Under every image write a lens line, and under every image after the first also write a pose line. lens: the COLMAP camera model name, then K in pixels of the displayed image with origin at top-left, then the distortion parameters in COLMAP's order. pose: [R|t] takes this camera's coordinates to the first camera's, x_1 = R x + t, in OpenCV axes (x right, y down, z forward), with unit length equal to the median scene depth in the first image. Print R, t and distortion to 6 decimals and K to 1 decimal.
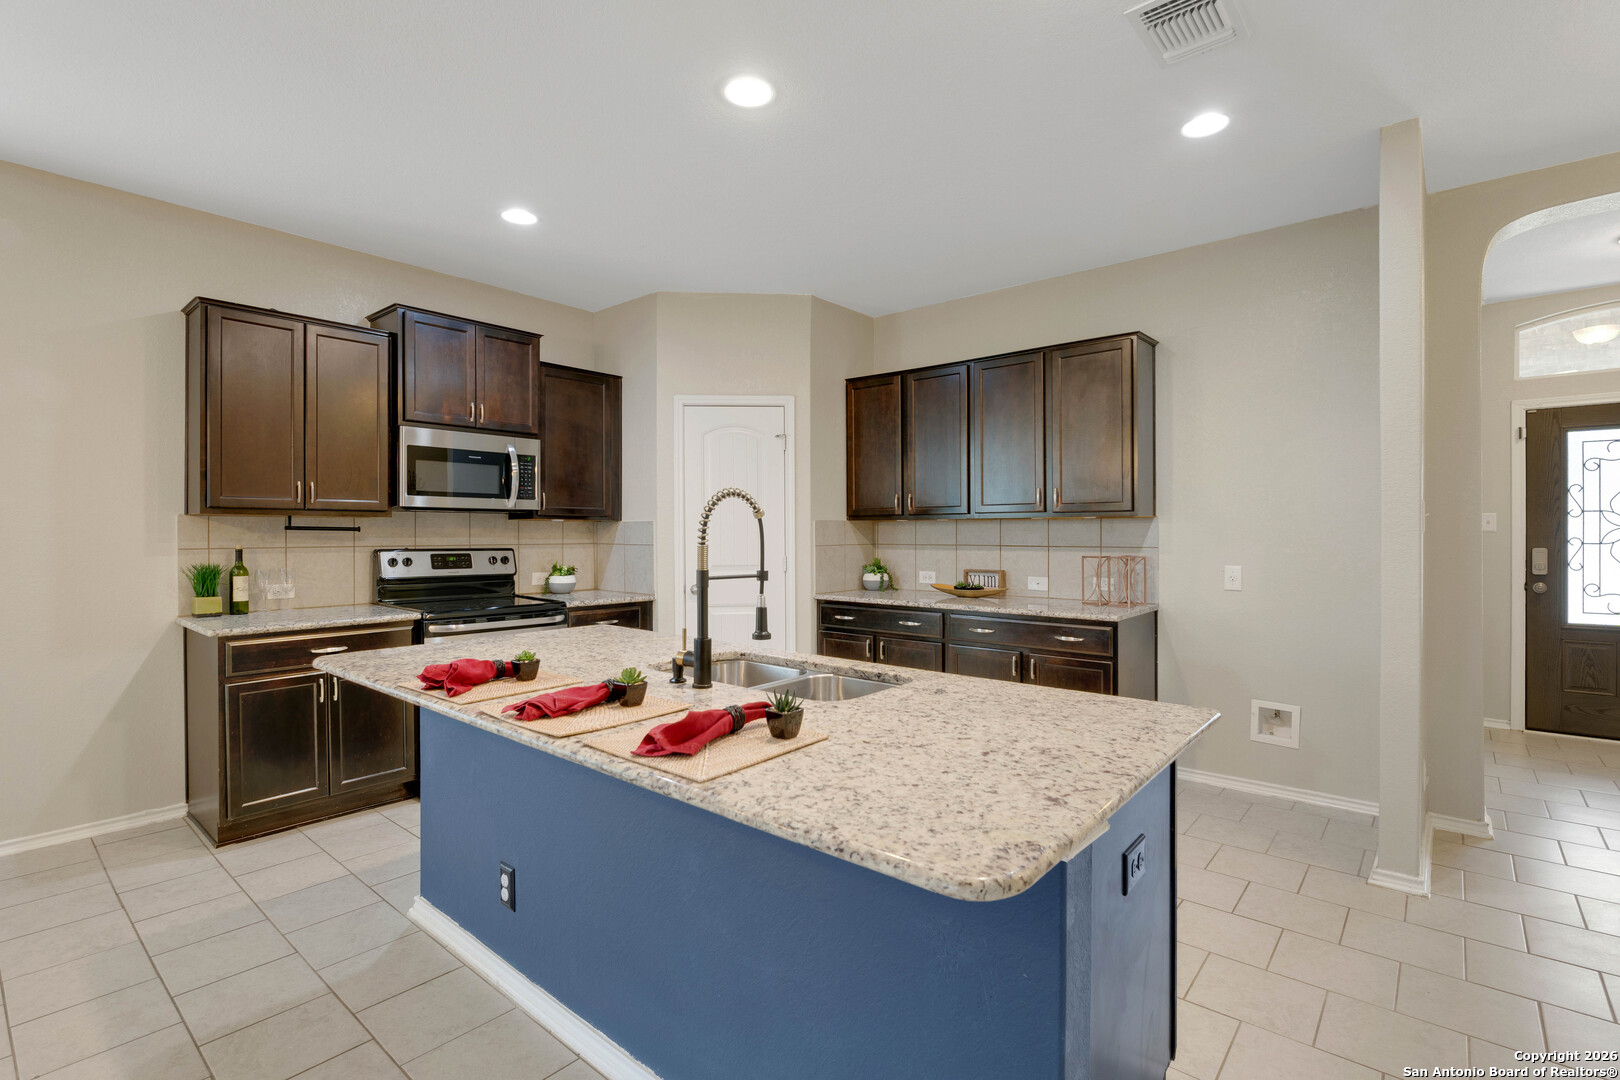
lens RADIAL K [[765.9, 0, 811.9], [0, 765.9, 533.7], [0, 0, 1]] dist [0.001796, 0.000385]
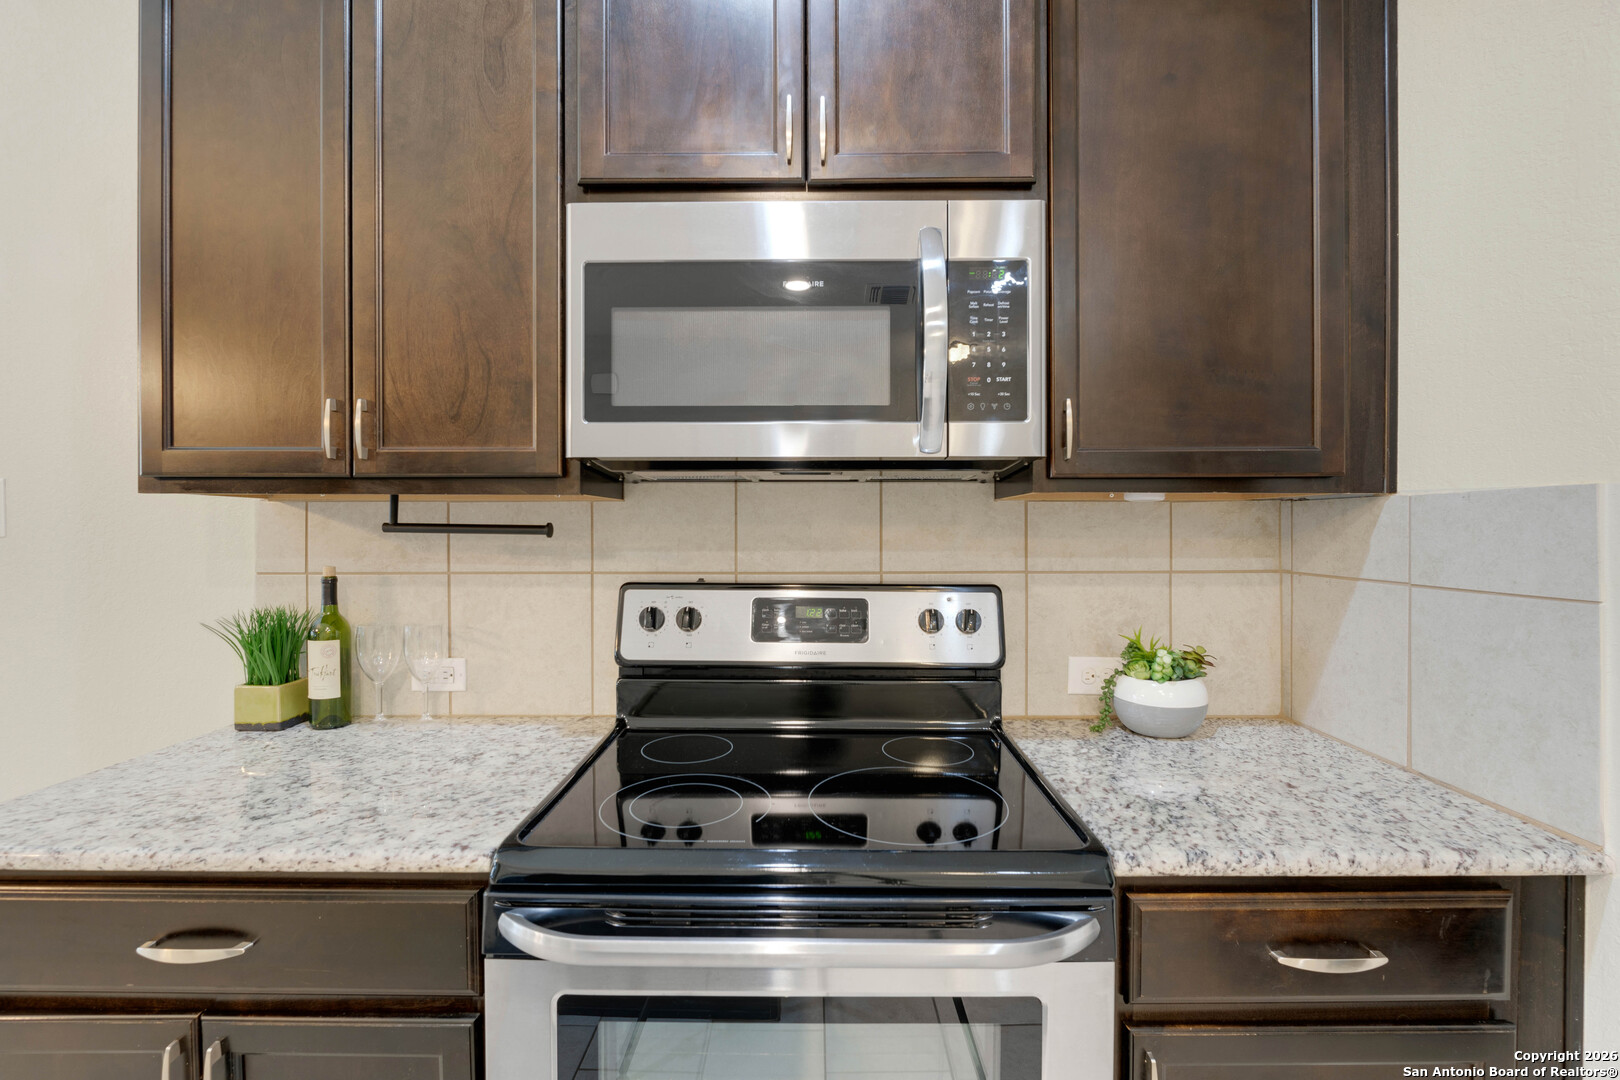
lens RADIAL K [[744.3, 0, 808.4], [0, 744.3, 536.9], [0, 0, 1]] dist [-0.010327, 0.000024]
pose [[0.640071, 0.006031, -0.768292, -0.198835], [0.000388, 0.999967, 0.008173, -0.004528], [0.768316, -0.005529, 0.640047, 0.744462]]
